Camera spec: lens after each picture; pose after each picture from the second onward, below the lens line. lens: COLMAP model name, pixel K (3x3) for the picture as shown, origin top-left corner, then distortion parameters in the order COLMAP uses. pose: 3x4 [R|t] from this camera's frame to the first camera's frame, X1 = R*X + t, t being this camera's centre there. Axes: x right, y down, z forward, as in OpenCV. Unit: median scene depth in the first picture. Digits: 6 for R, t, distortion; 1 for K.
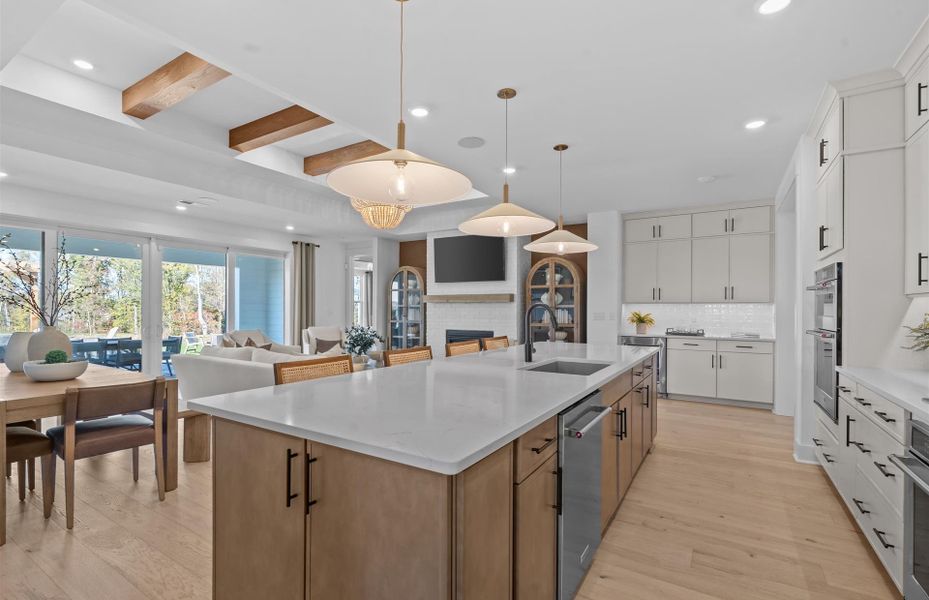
lens RADIAL K [[423.4, 0, 460.3], [0, 423.4, 311.6], [0, 0, 1]] dist [-0.000329, 0.000390]
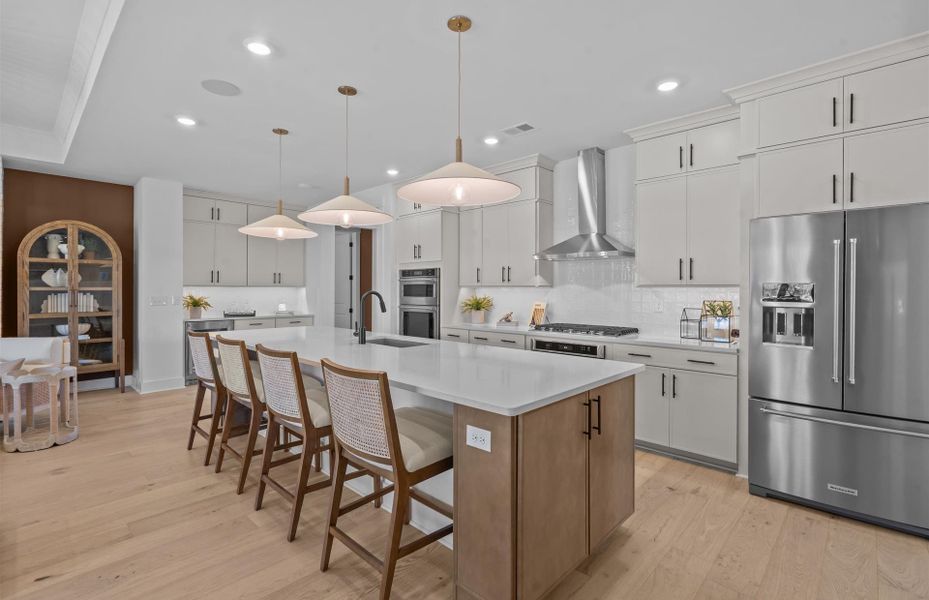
lens RADIAL K [[428.0, 0, 455.9], [0, 428.0, 290.1], [0, 0, 1]] dist [-0.000367, 0.000010]
pose [[0.210948, -0.004146, 0.977489, -0.351846], [0.005722, 0.999979, 0.003007, -0.008897], [-0.977481, 0.004959, 0.210967, 0.208671]]
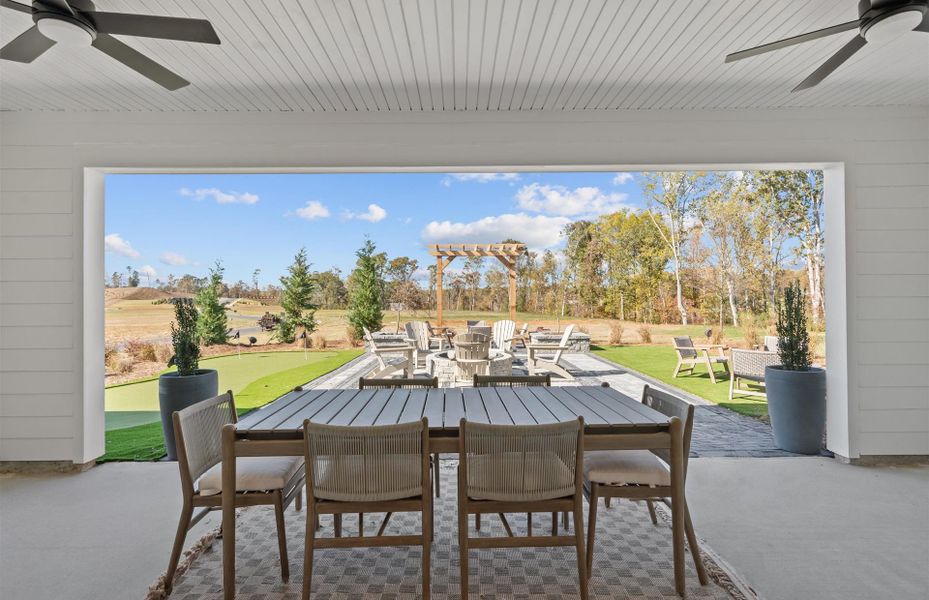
lens RADIAL K [[428.0, 0, 455.9], [0, 428.0, 290.1], [0, 0, 1]] dist [-0.000367, 0.000010]
pose [[0.516864, -0.018146, -0.855875, -0.604321], [0.002637, 0.999804, -0.019606, -0.003610], [0.856064, 0.007877, 0.516811, 0.886934]]
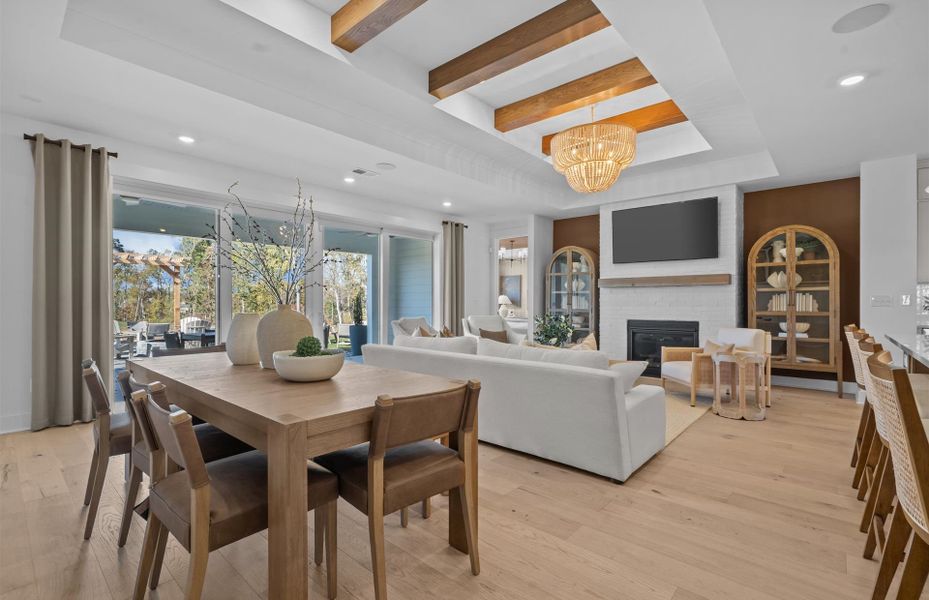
lens RADIAL K [[419.2, 0, 465.1], [0, 419.2, 306.7], [0, 0, 1]] dist [-0.000062, 0.000148]
pose [[0.986975, -0.000529, -0.160870, -0.243828], [0.000962, 0.999996, 0.002615, 0.016638], [0.160868, -0.002736, 0.986972, 0.148499]]
